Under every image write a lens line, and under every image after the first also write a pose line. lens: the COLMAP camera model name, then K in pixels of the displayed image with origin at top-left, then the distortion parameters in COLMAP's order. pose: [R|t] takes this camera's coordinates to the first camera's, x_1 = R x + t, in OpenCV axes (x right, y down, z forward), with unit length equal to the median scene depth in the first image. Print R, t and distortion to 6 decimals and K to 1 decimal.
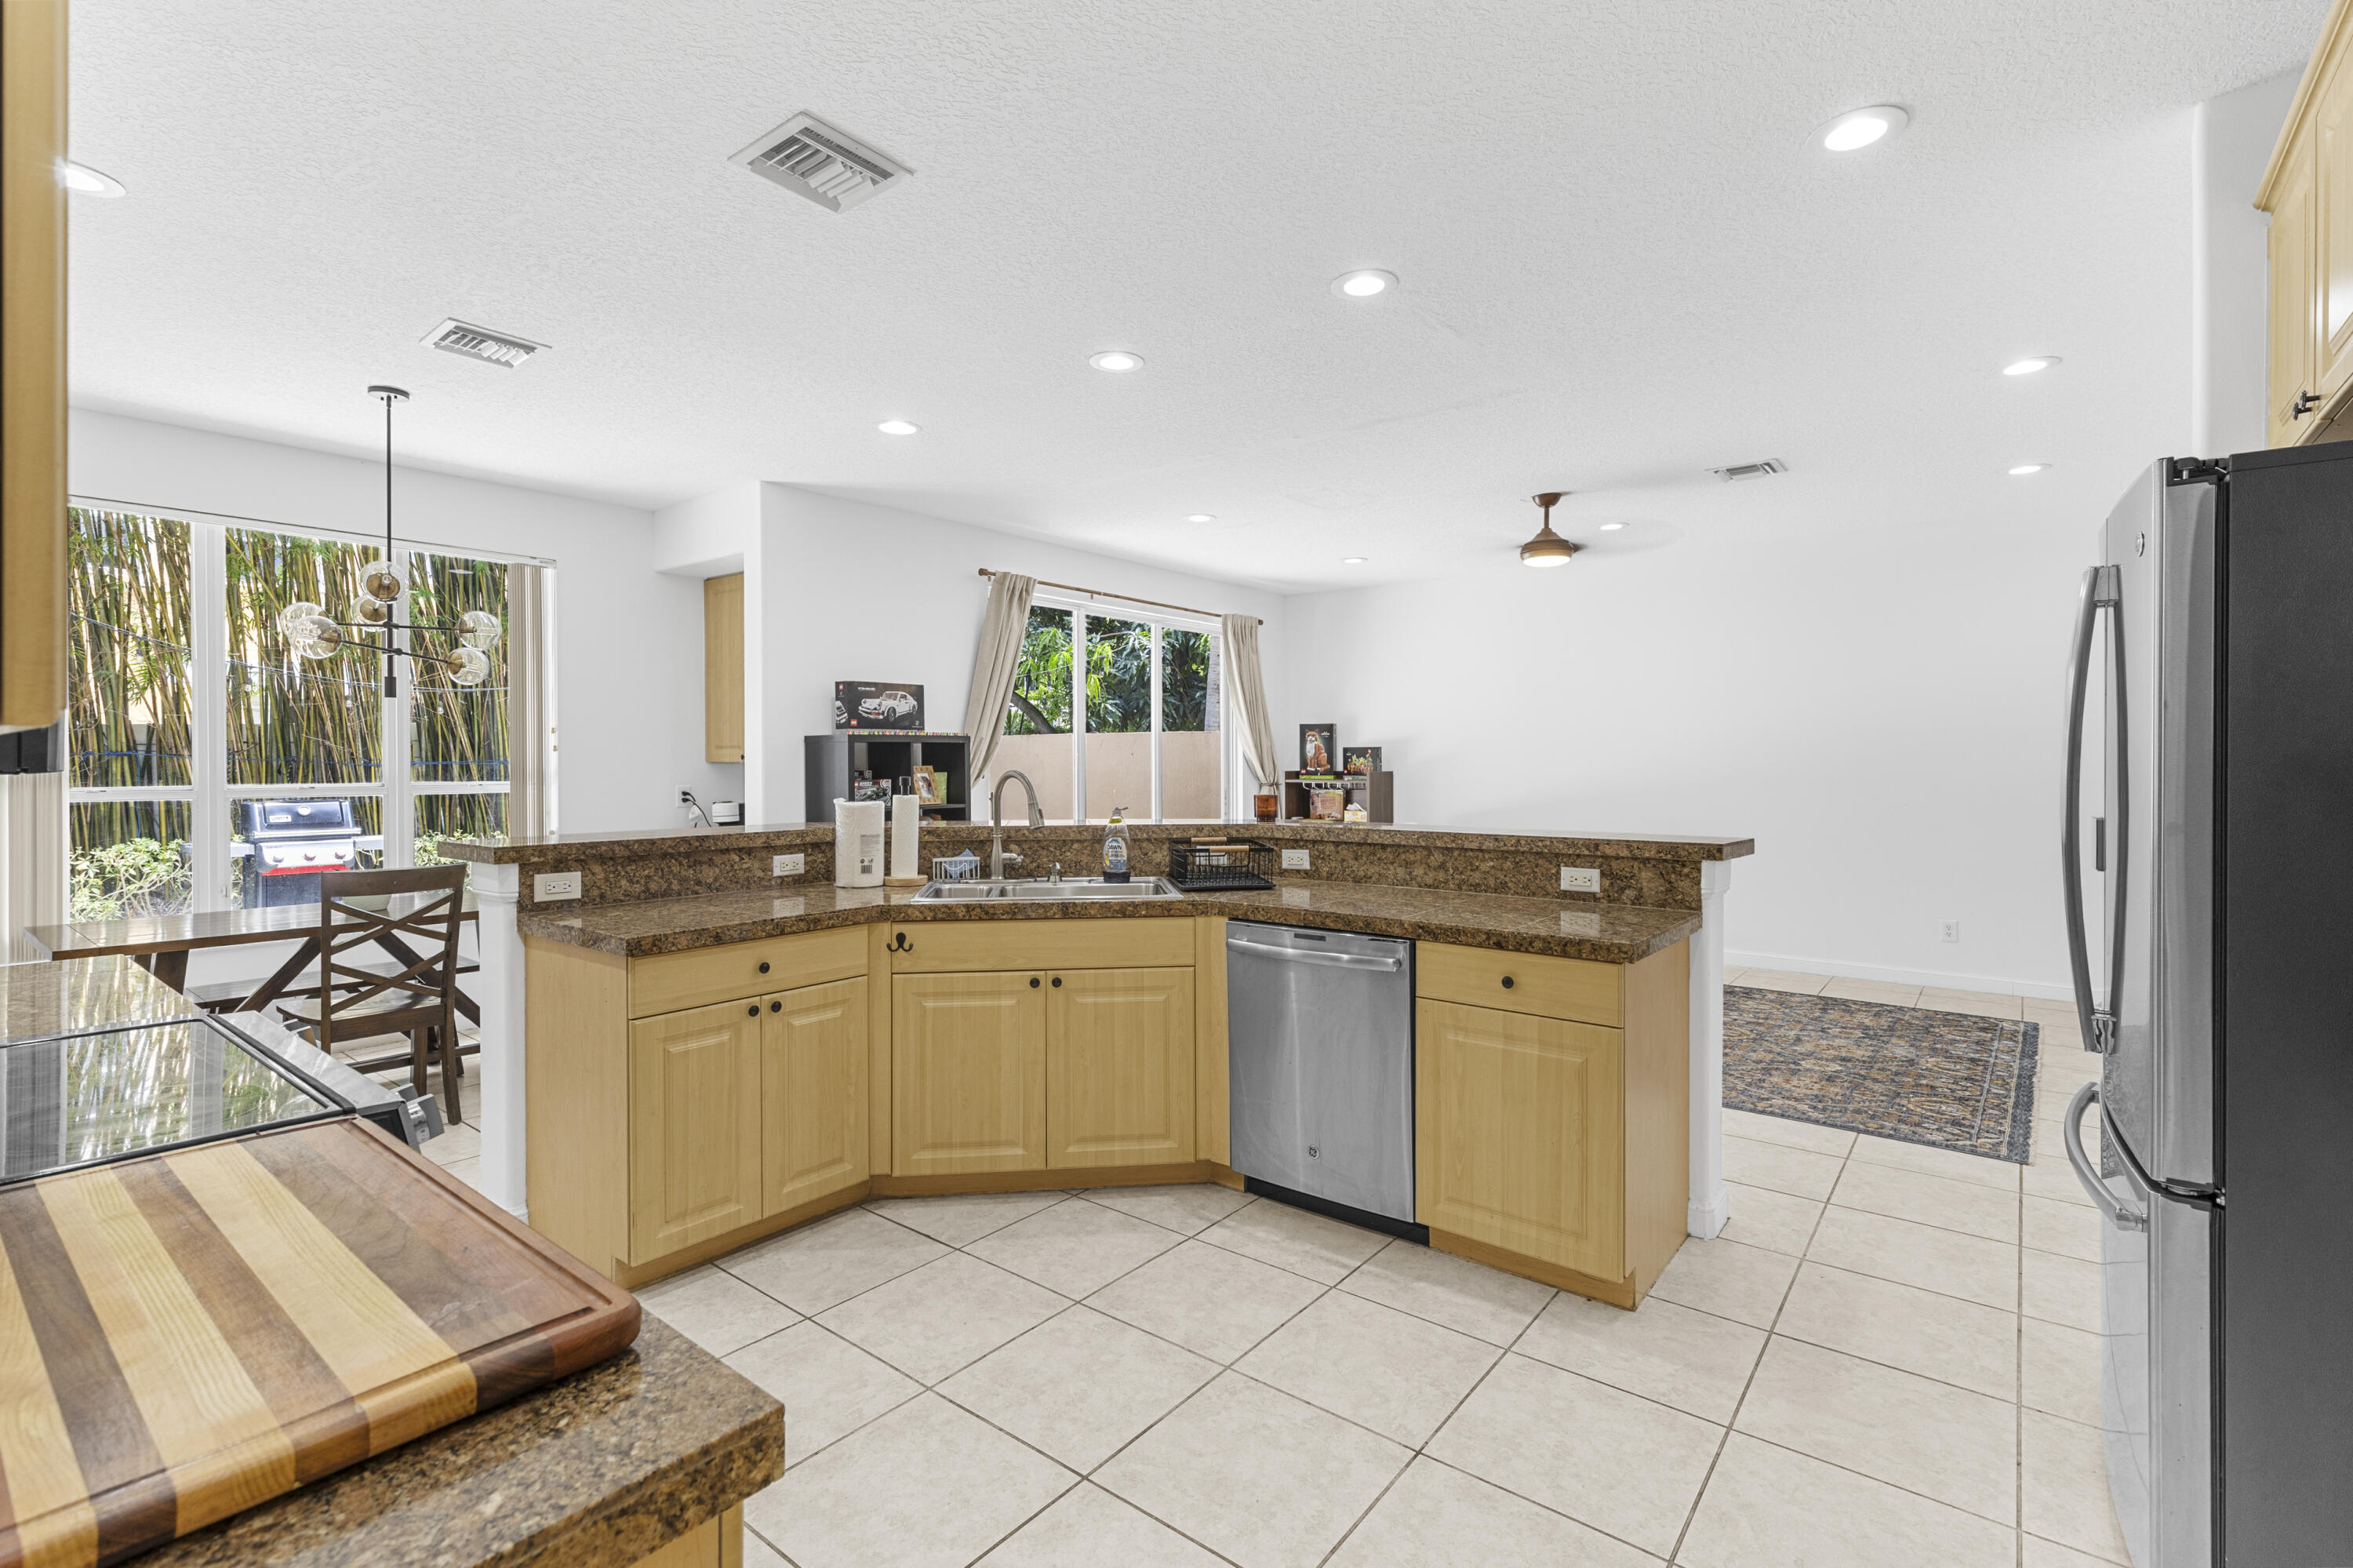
lens RADIAL K [[1056.3, 0, 1173.8], [0, 1056.3, 770.6], [0, 0, 1]] dist [0.006755, -0.001513]
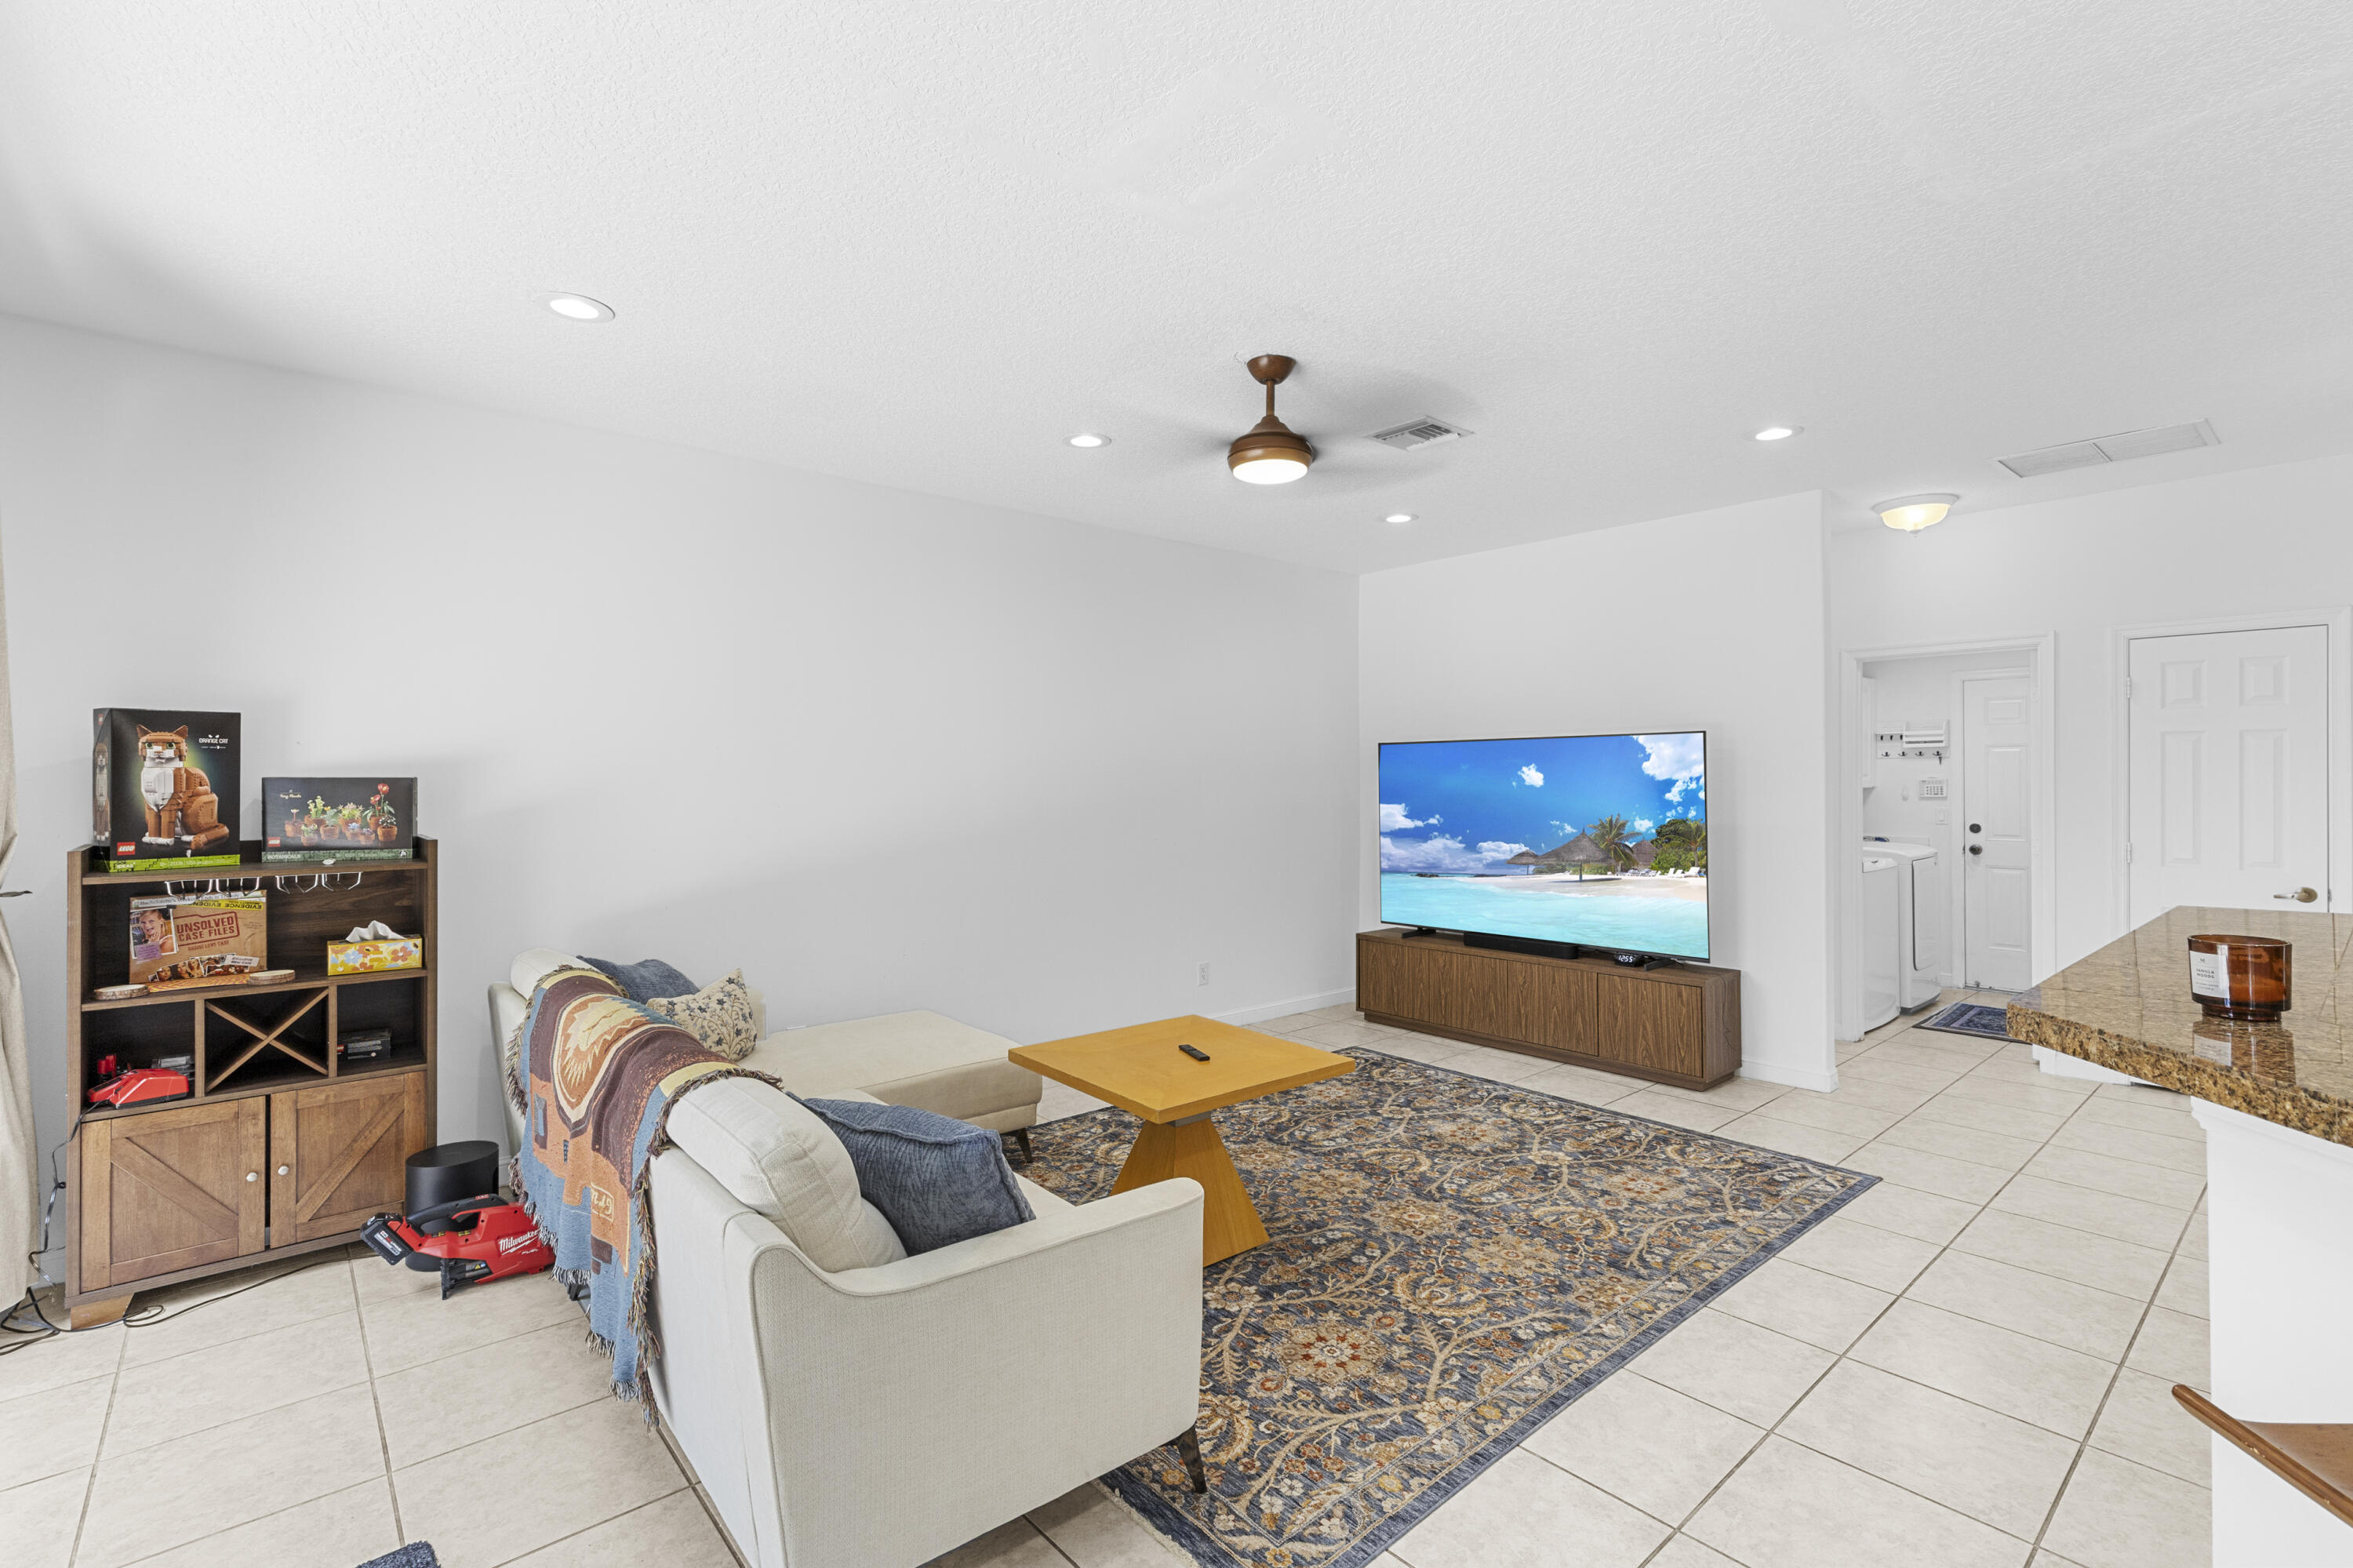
lens RADIAL K [[1056.3, 0, 1180.4], [0, 1056.3, 773.8], [0, 0, 1]] dist [0.006755, -0.001513]
pose [[0.184839, 0.002722, 0.982765, -0.233626], [0.014681, 0.999877, -0.005531, -0.025339], [-0.982659, 0.015450, 0.184777, 0.928342]]
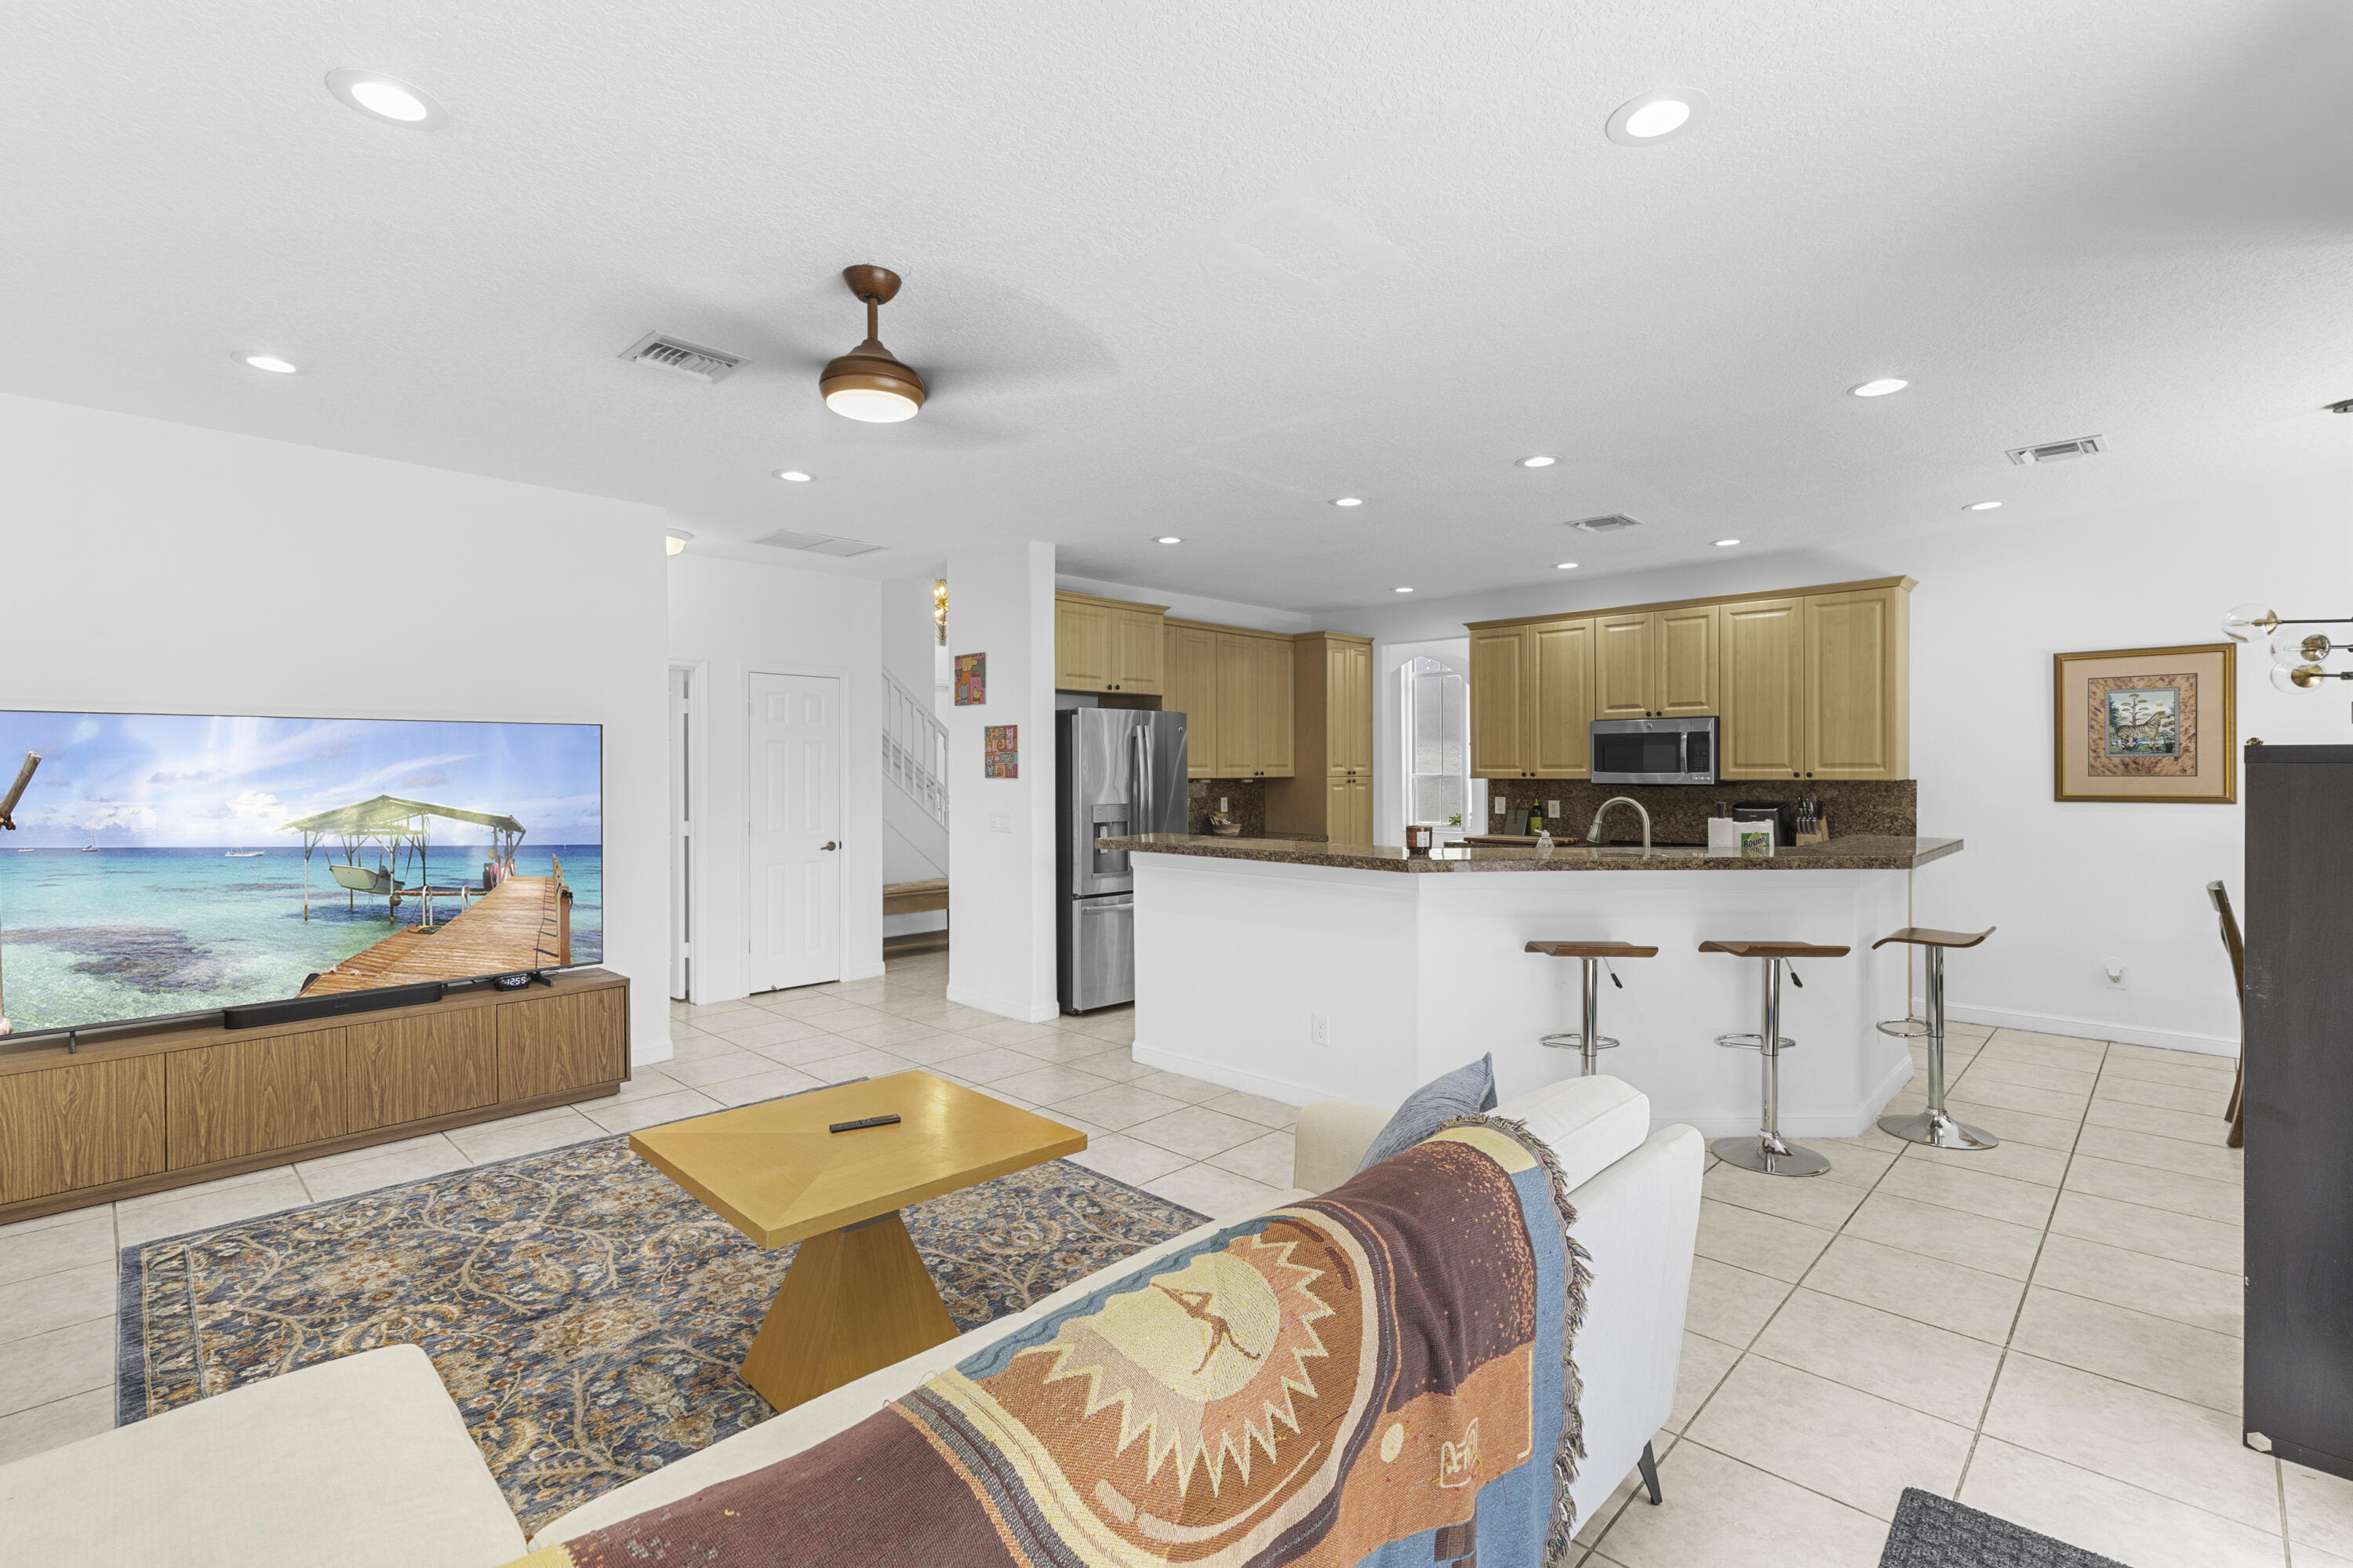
lens RADIAL K [[1056.3, 0, 1176.3], [0, 1056.3, 775.2], [0, 0, 1]] dist [0.006755, -0.001513]
pose [[-0.995877, 0.002397, 0.090685, 0.165297], [0.003668, 0.999897, 0.013858, -0.029430], [-0.090642, 0.014134, -0.995783, 1.464367]]
